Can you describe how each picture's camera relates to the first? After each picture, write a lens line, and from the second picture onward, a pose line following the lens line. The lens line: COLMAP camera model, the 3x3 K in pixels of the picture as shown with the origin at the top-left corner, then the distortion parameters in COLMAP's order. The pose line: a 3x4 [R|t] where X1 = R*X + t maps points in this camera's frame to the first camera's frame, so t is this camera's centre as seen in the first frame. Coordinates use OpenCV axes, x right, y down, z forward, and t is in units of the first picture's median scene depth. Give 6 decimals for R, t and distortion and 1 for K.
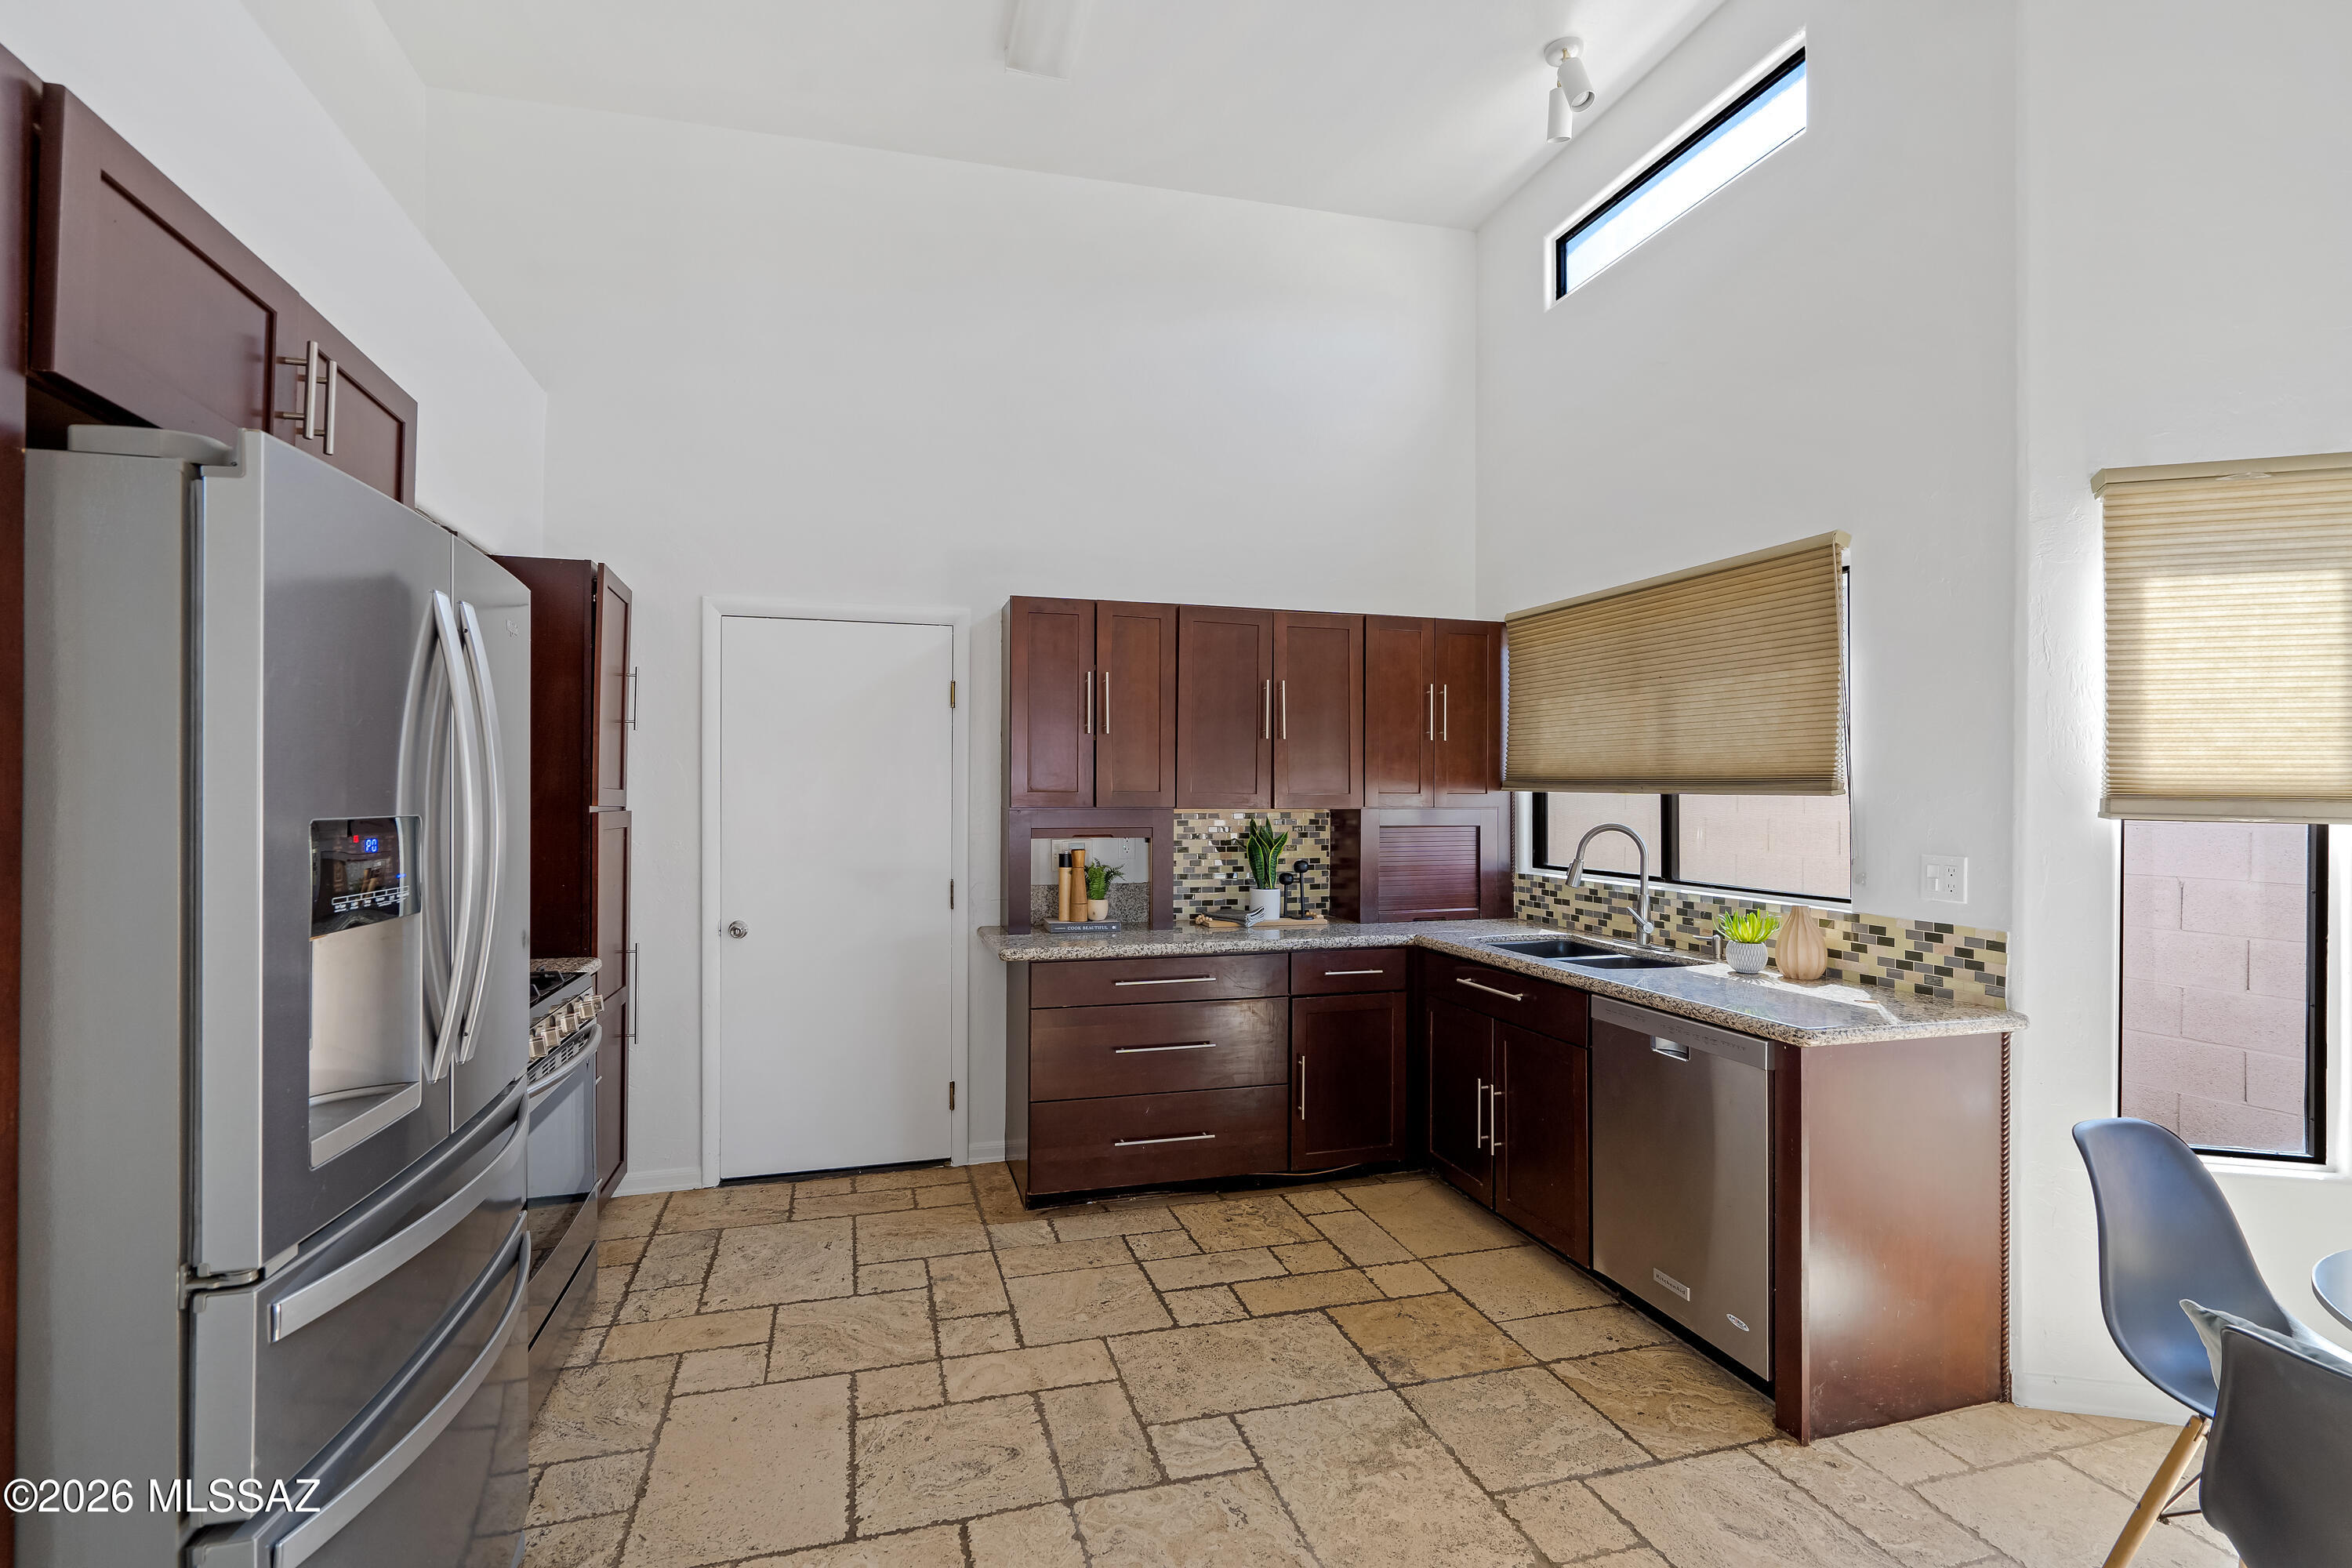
lens RADIAL K [[1065.1, 0, 1178.6], [0, 1065.1, 782.1], [0, 0, 1]] dist [-0.004174, 0.002640]
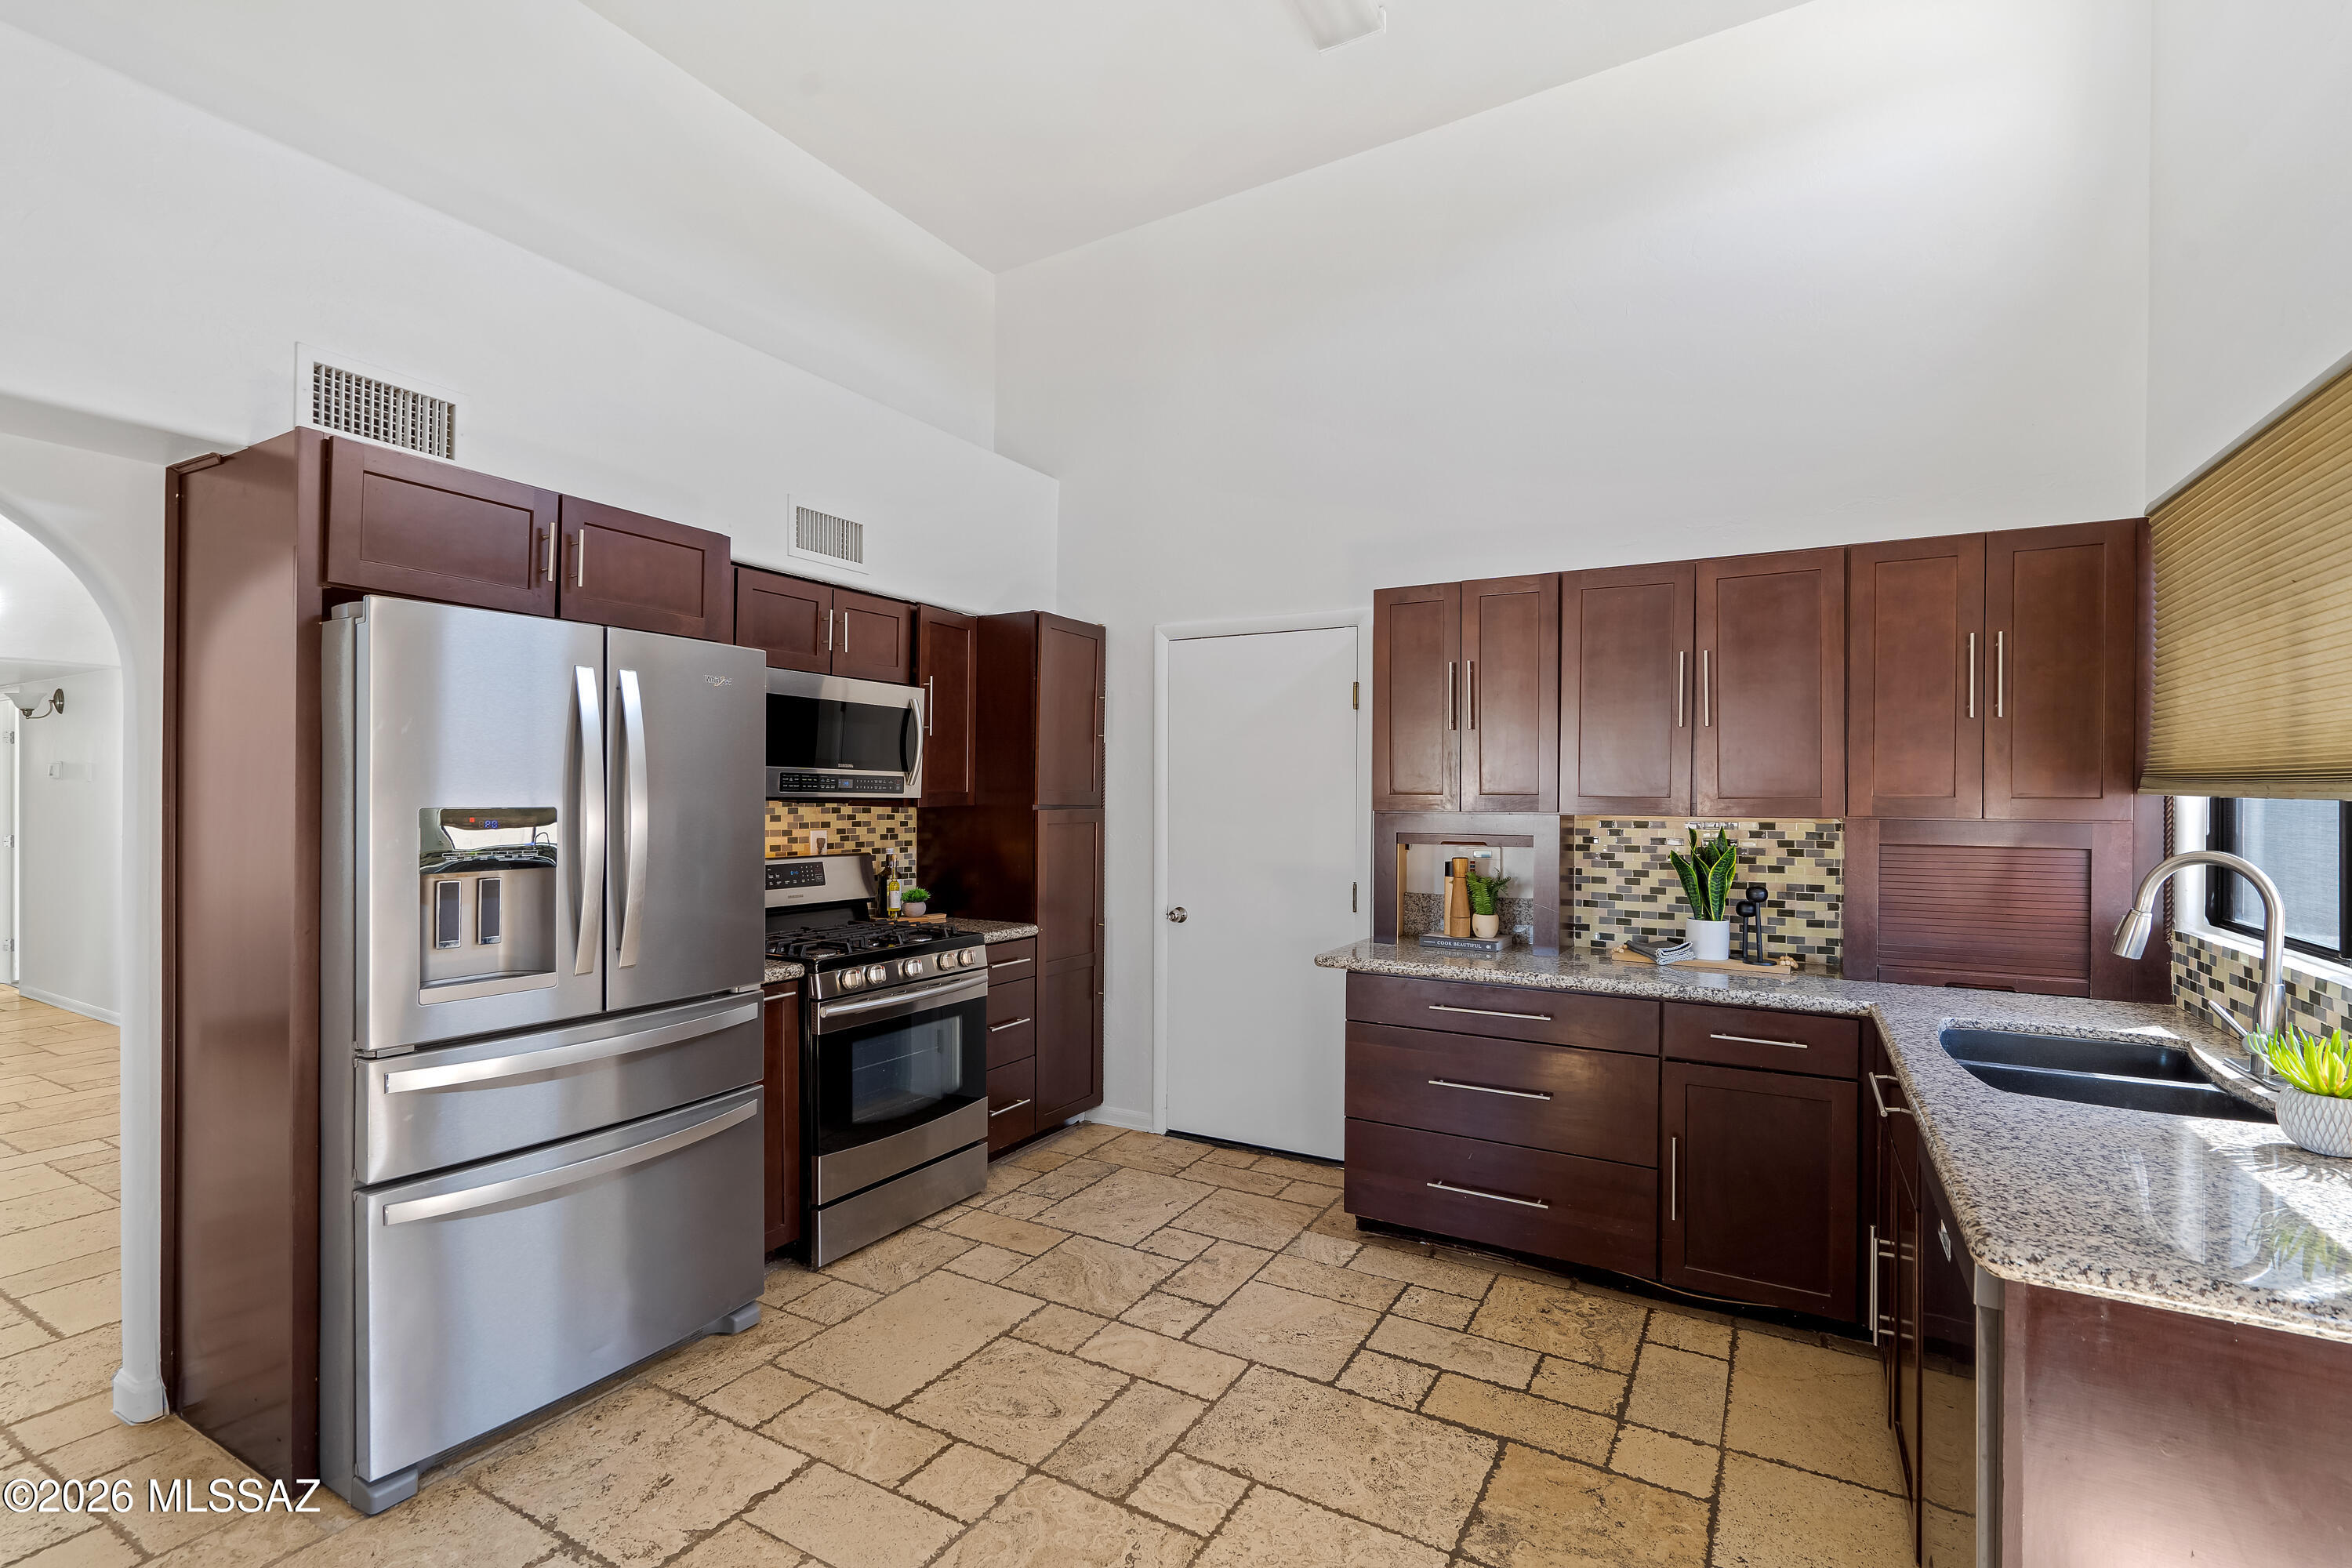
lens RADIAL K [[1065.1, 0, 1182.7], [0, 1065.1, 791.9], [0, 0, 1]] dist [-0.004174, 0.002640]
pose [[0.698800, -0.000547, -0.715317, 0.410136], [0.004322, 0.999985, 0.003458, 0.003026], [0.715304, -0.005509, 0.698791, 0.206484]]
